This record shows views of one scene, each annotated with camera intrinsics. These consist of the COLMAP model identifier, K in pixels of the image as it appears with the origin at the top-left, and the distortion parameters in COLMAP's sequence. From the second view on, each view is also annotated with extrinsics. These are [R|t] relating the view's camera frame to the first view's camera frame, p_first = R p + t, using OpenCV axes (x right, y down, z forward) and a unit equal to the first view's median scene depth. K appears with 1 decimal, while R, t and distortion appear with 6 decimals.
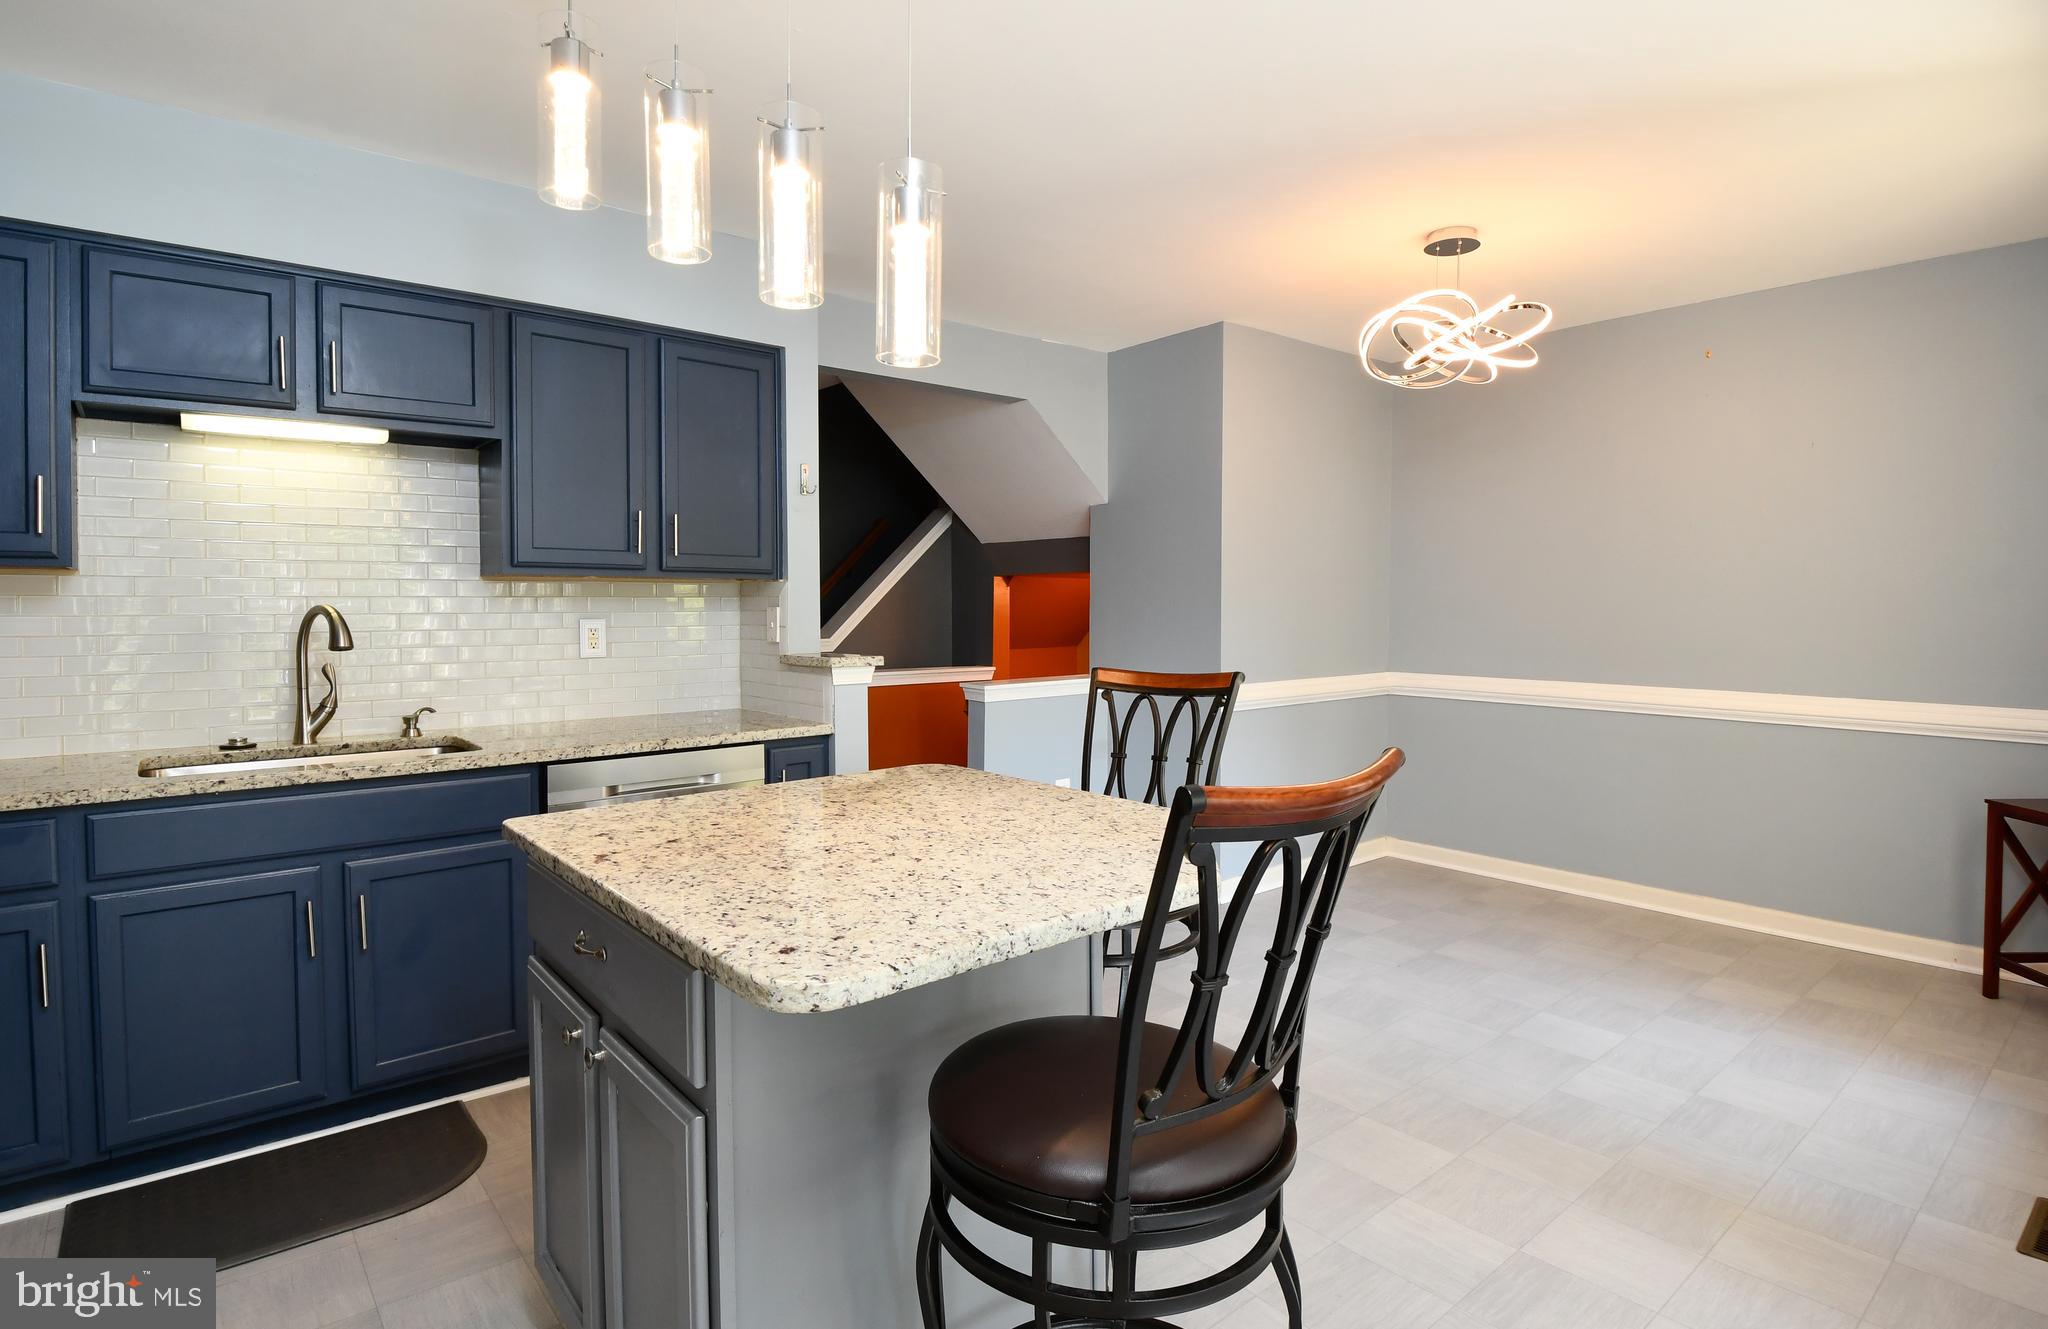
lens RADIAL K [[1040.4, 0, 1030.9], [0, 1040.4, 630.9], [0, 0, 1]] dist [-0.009198, -0.006390]
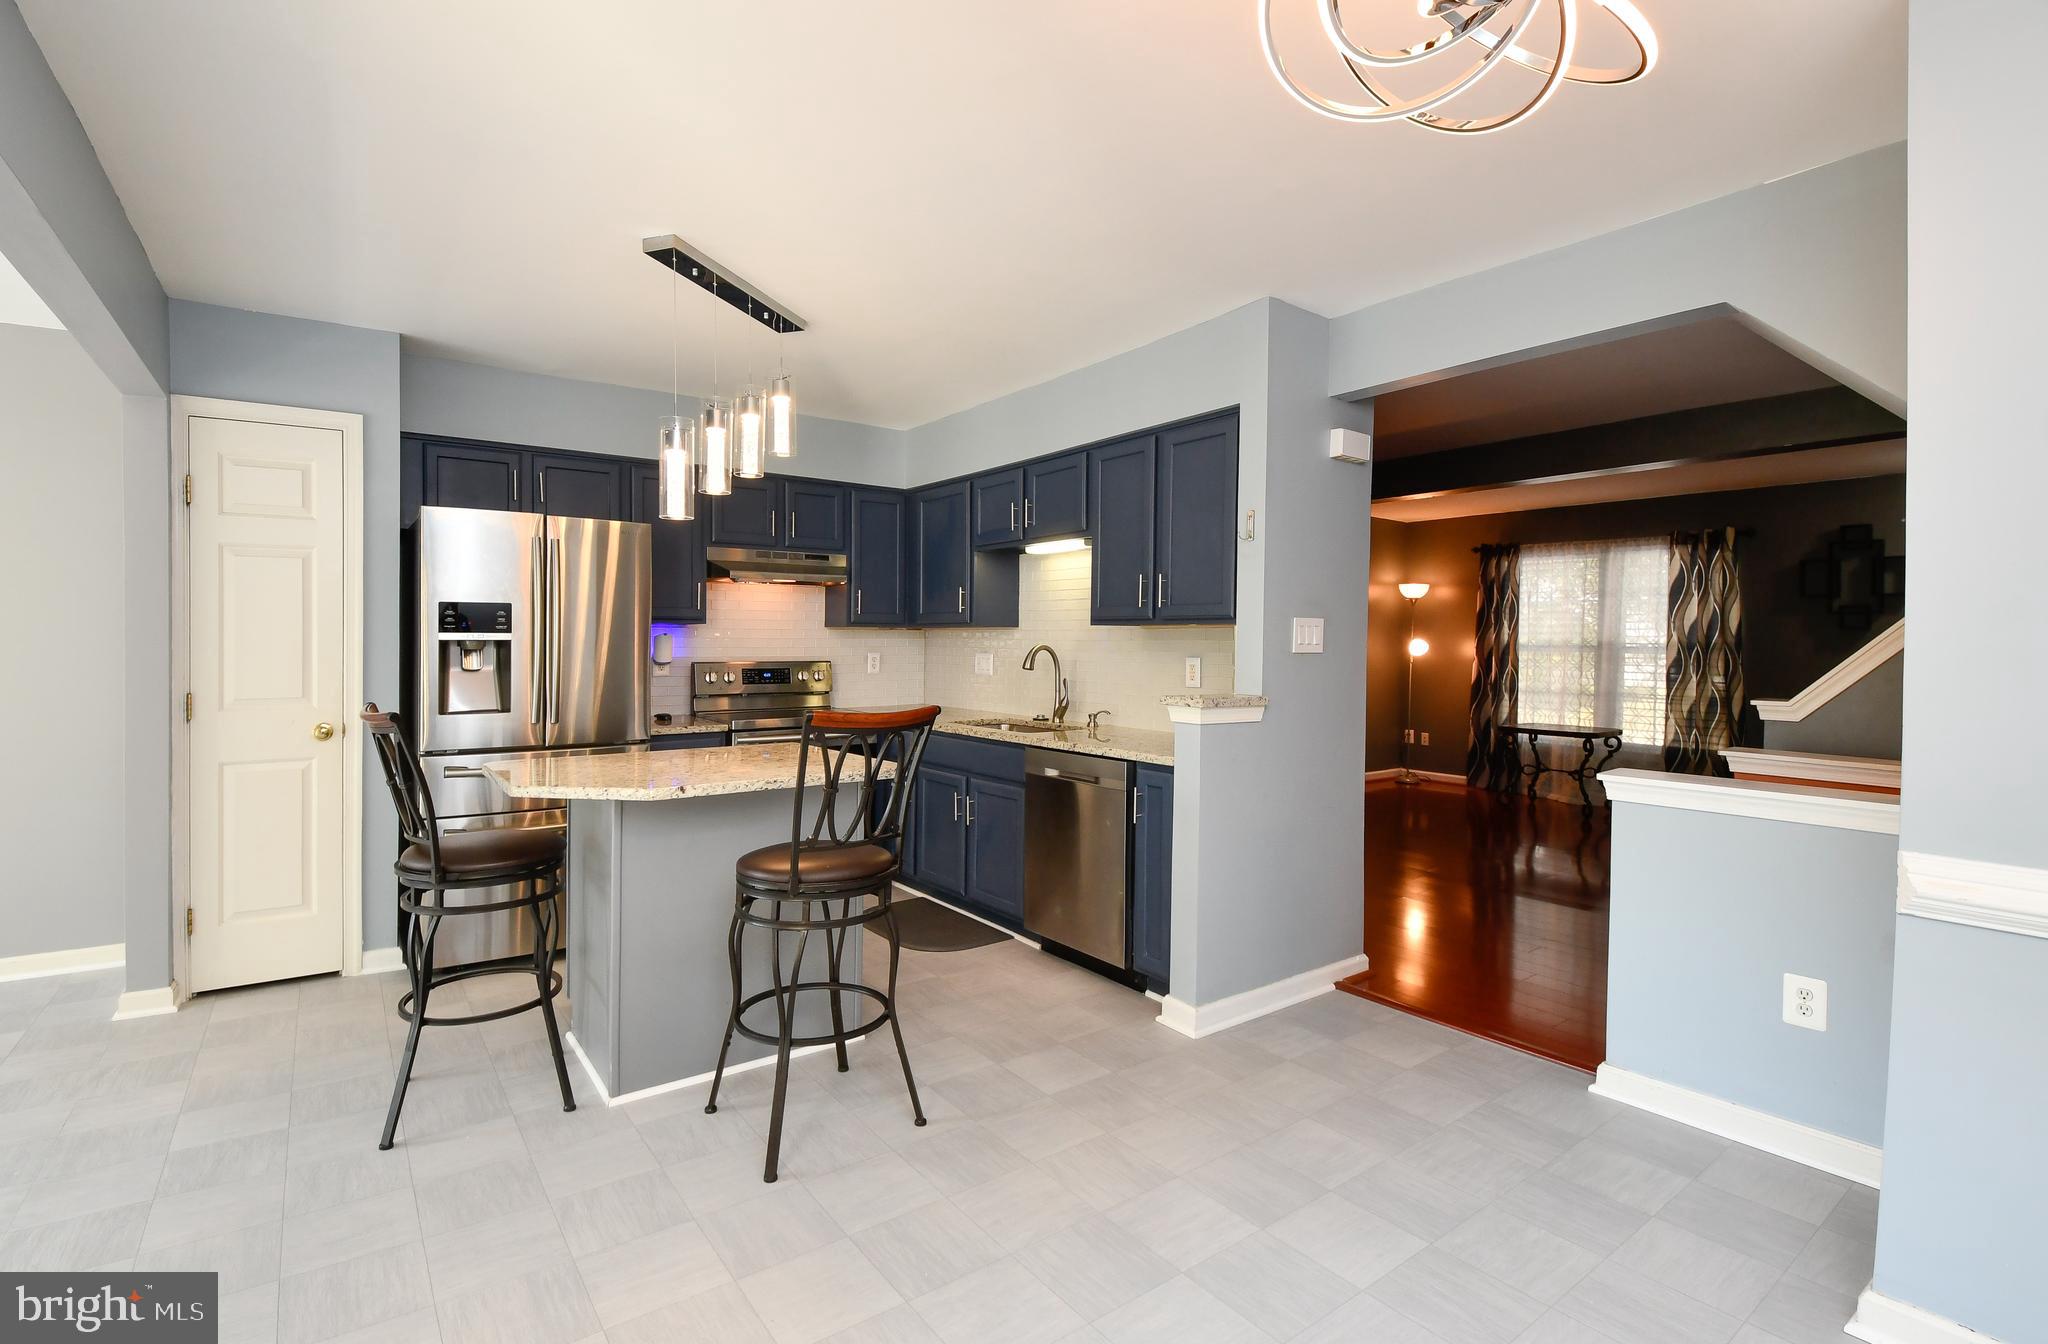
lens RADIAL K [[961.8, 0, 1016.0], [0, 961.8, 680.5], [0, 0, 1]] dist [0.000279, -0.012766]
pose [[-0.074394, 0.044740, -0.996225, 0.913061], [-0.028829, 0.998479, 0.046994, -0.037595], [0.996812, 0.032216, -0.072991, 1.002492]]
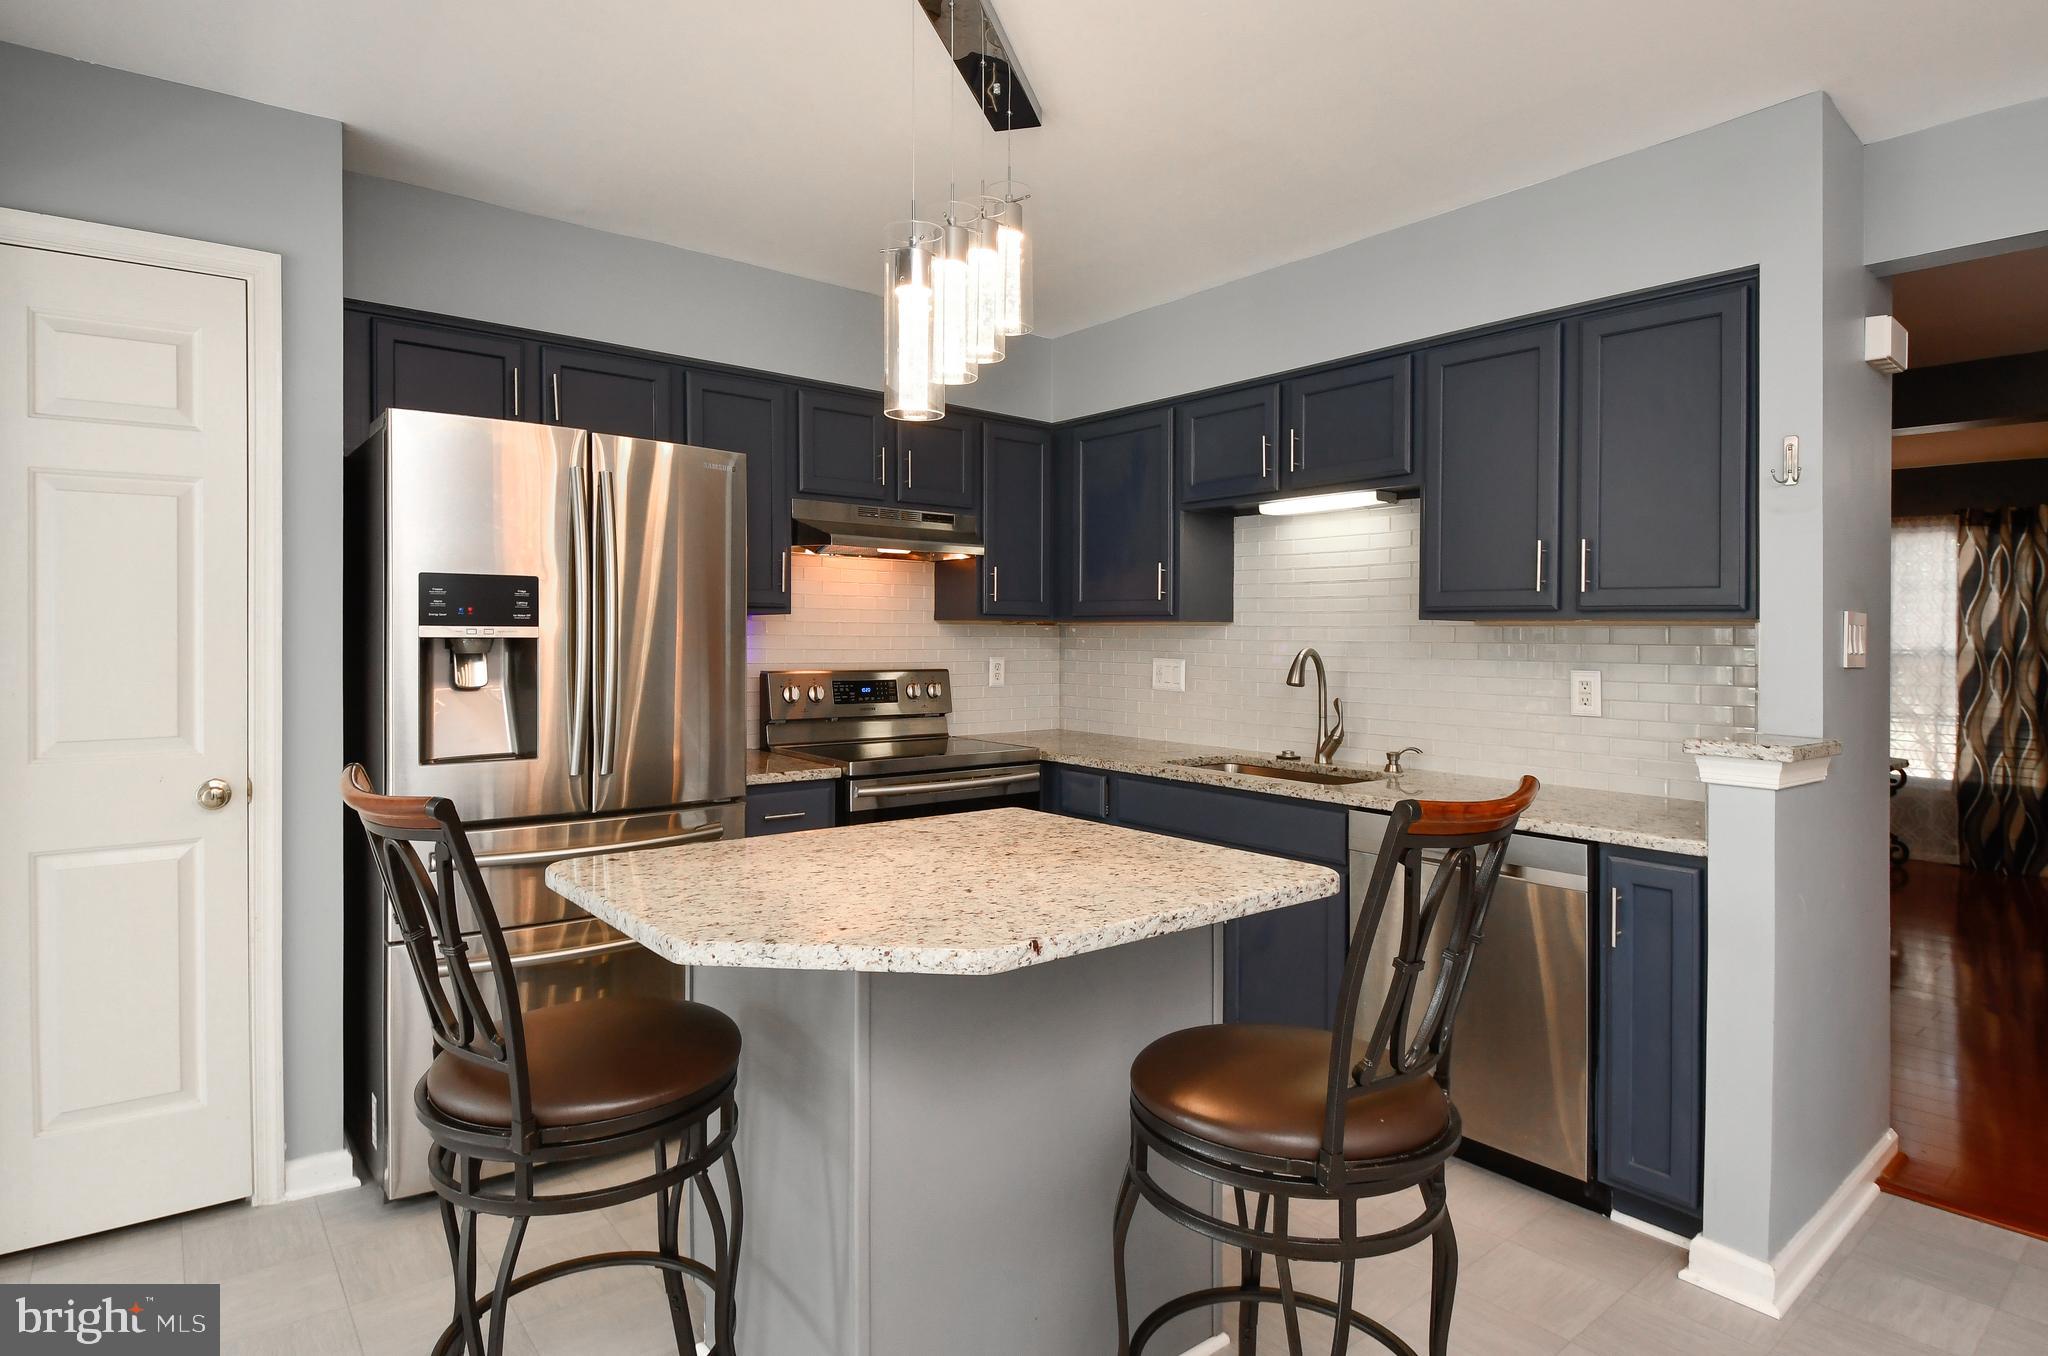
lens RADIAL K [[1086.6, 0, 1021.4], [0, 1086.6, 694.9], [0, 0, 1]] dist [-0.012265, -0.006564]
pose [[-0.013613, 0.054354, -0.998429, 0.542993], [-0.035023, 0.997883, 0.054802, -0.027180], [0.999294, 0.035714, -0.011681, 0.631996]]
